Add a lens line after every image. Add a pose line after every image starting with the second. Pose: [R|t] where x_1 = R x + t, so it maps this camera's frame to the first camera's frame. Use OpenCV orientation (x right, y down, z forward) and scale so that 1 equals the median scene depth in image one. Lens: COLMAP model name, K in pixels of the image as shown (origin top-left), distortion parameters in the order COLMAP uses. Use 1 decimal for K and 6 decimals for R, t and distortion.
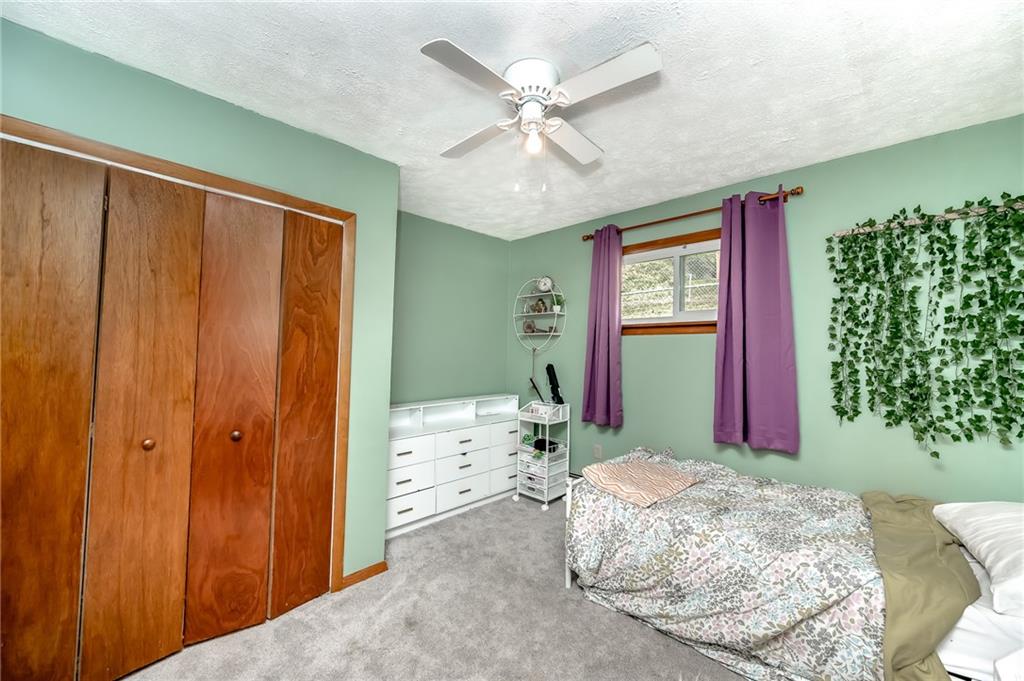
lens RADIAL K [[400.8, 0, 518.0], [0, 400.8, 344.6], [0, 0, 1]] dist [0.000787, 0.000274]
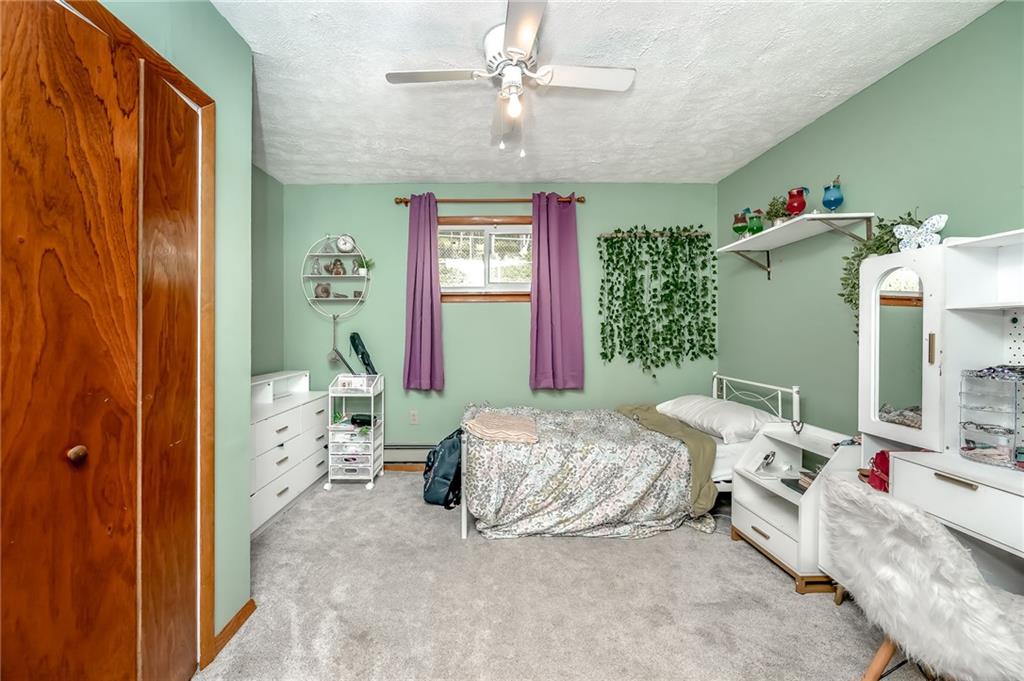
lens RADIAL K [[402.7, 0, 508.6], [0, 402.7, 334.0], [0, 0, 1]] dist [0.002136, 0.000221]
pose [[0.733923, -0.023057, 0.678842, -0.514167], [0.000470, 0.999441, 0.033437, 0.038195], [-0.679233, -0.024221, 0.733523, 0.169048]]
